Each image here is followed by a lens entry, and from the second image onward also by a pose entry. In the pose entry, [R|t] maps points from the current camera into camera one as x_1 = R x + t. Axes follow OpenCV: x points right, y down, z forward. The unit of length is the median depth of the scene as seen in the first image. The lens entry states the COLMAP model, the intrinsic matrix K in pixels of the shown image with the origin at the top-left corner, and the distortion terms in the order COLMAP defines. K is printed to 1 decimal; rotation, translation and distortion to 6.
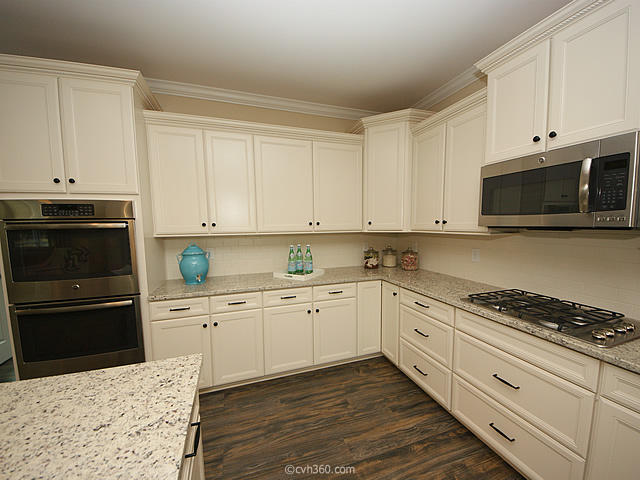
lens RADIAL K [[261.6, 0, 329.9], [0, 261.6, 247.9], [0, 0, 1]] dist [0.003725, -0.006068]
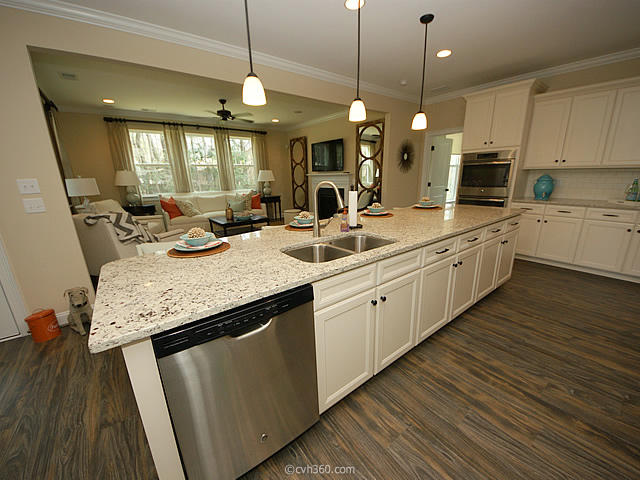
lens RADIAL K [[261.6, 0, 324.4], [0, 261.6, 248.0], [0, 0, 1]] dist [0.003725, -0.006068]
pose [[0.304587, 0.257404, -0.917044, 0.667314], [-0.062325, 0.966114, 0.250477, 0.108925], [0.950443, -0.019137, 0.310308, -0.826092]]
